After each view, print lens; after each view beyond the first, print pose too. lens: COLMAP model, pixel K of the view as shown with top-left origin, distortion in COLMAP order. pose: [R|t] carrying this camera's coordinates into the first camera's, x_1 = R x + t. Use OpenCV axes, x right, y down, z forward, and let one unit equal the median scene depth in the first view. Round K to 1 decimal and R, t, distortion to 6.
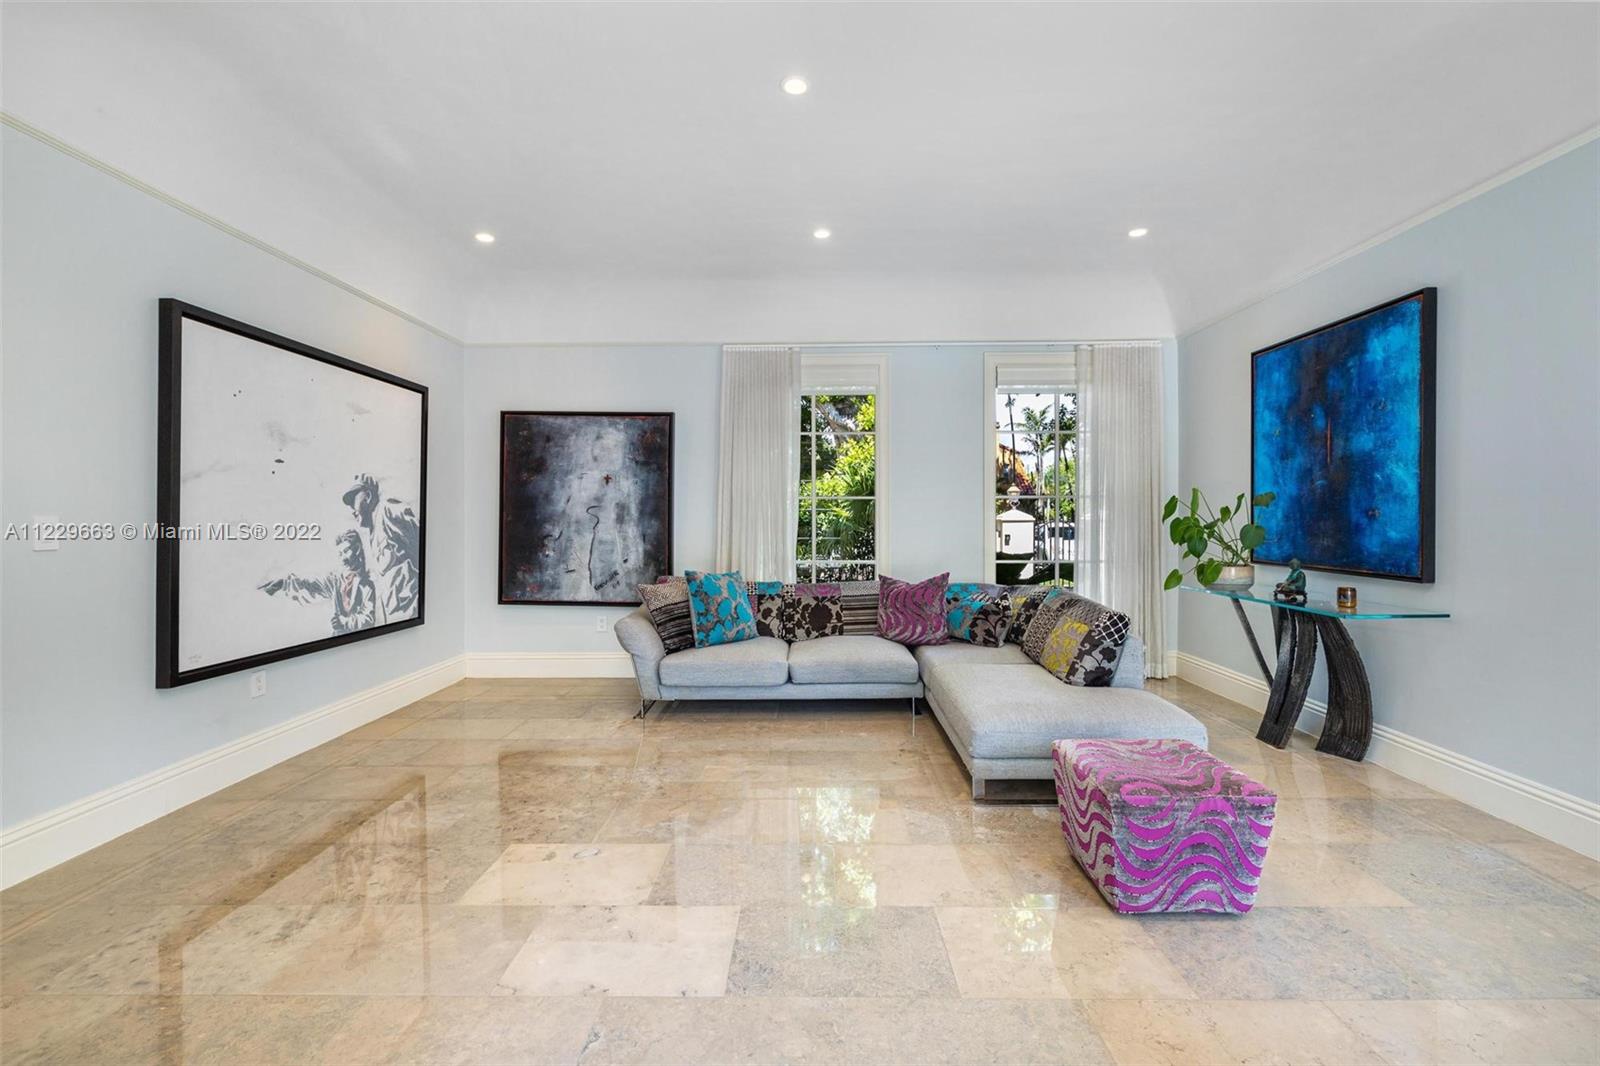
lens RADIAL K [[676.3, 0, 800.7], [0, 676.3, 514.5], [0, 0, 1]] dist [0.000258, 0.000309]
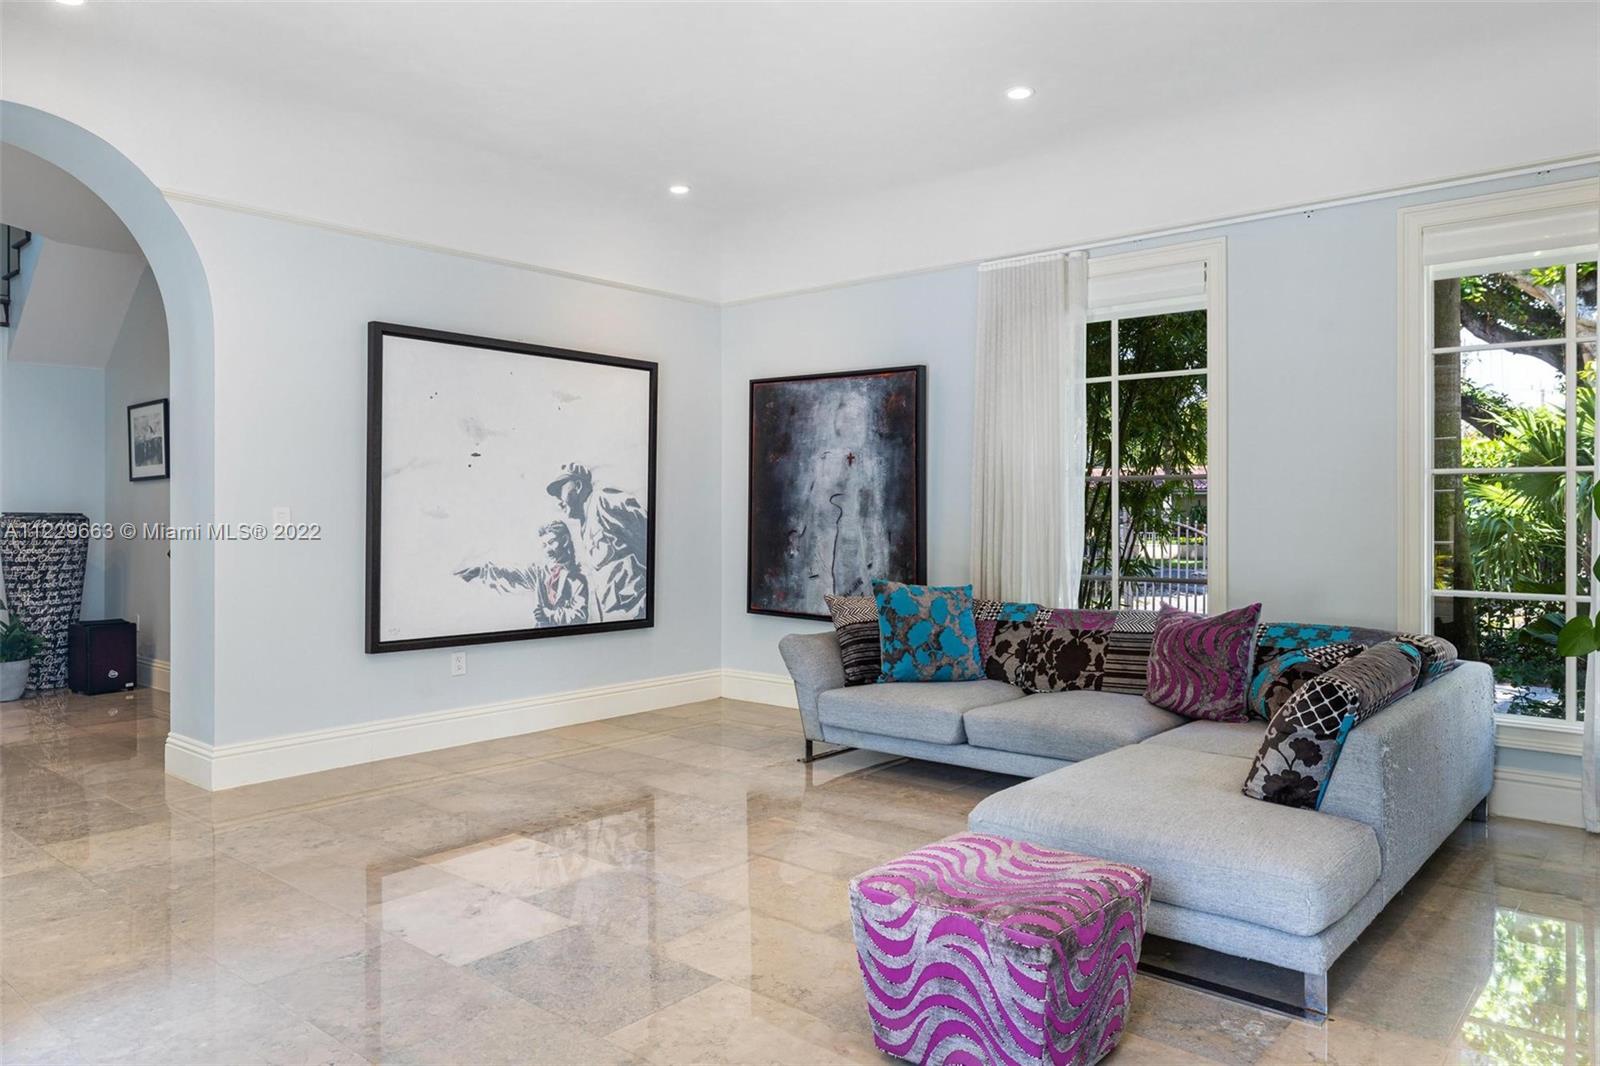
lens RADIAL K [[1078.6, 0, 800.0], [0, 1078.6, 509.2], [0, 0, 1]] dist [-0.003985, -0.000545]
pose [[0.771922, 0.002620, -0.635712, 0.518442], [0.001586, 0.999980, 0.006047, -0.002711], [0.635715, -0.005676, 0.771903, 0.019615]]
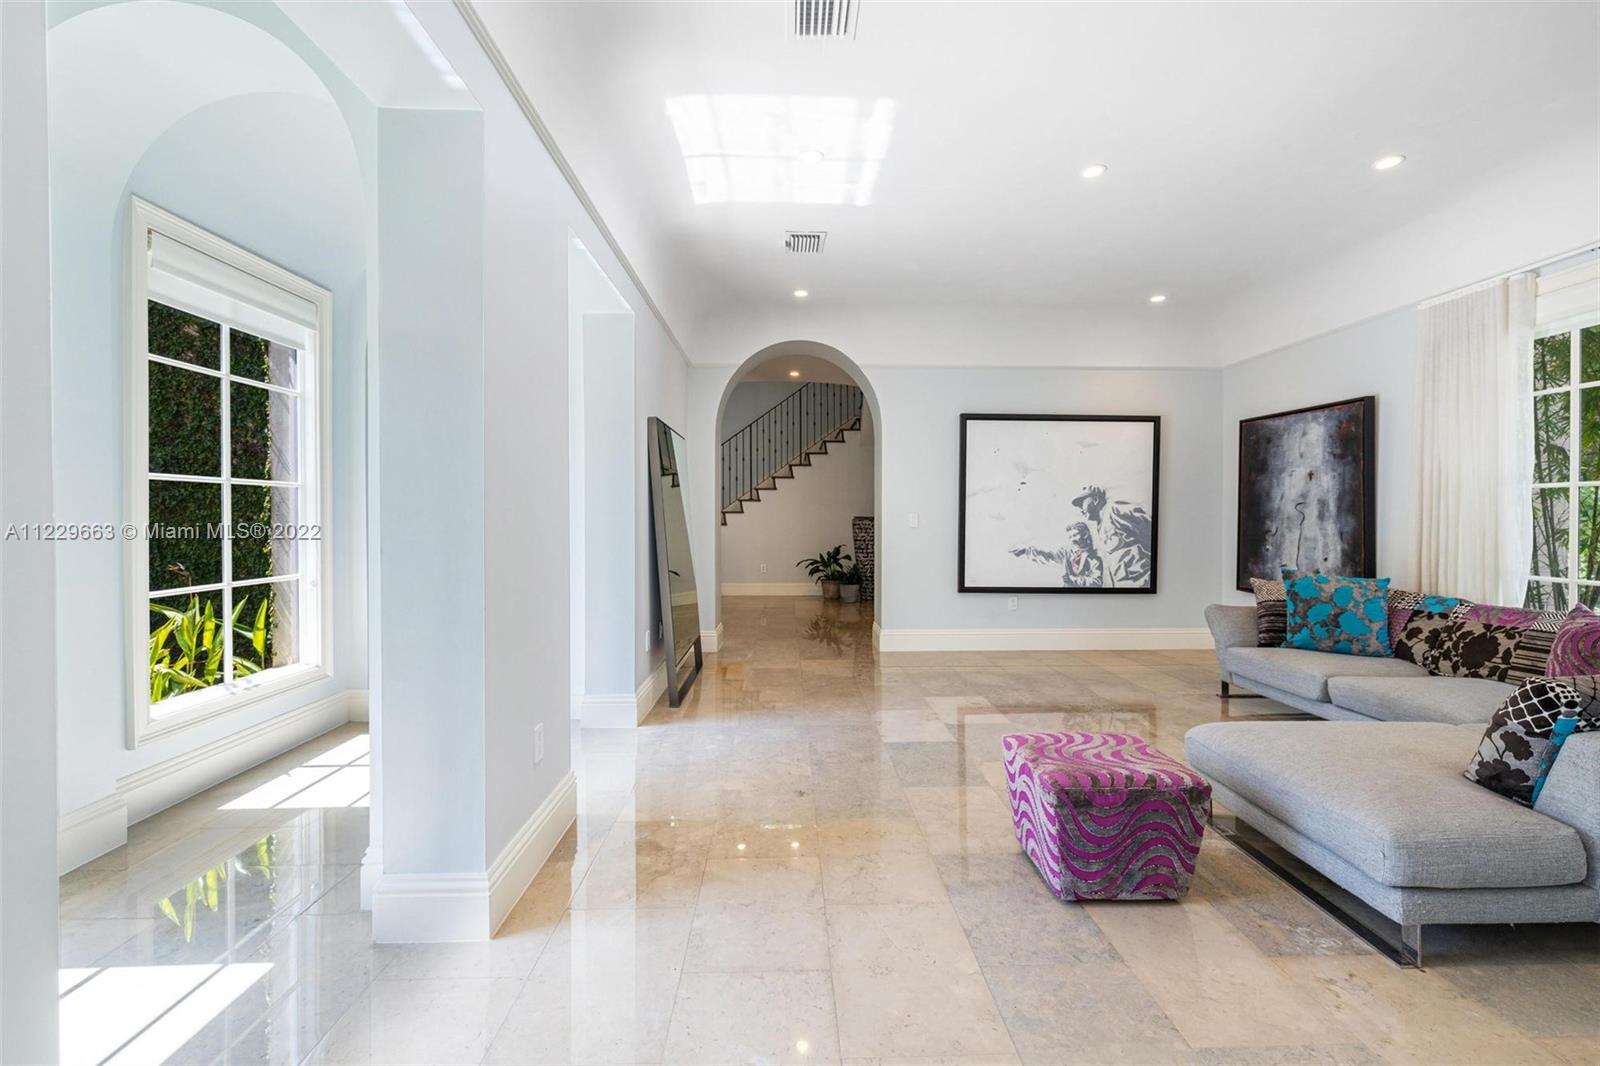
lens RADIAL K [[667.7, 0, 811.4], [0, 667.7, 521.8], [0, 0, 1]] dist [-0.001139, -0.000298]
pose [[0.055066, 0.012657, -0.998402, 0.743243], [0.006293, 0.999895, 0.013023, -0.001829], [0.998463, -0.007000, 0.054981, 0.254454]]
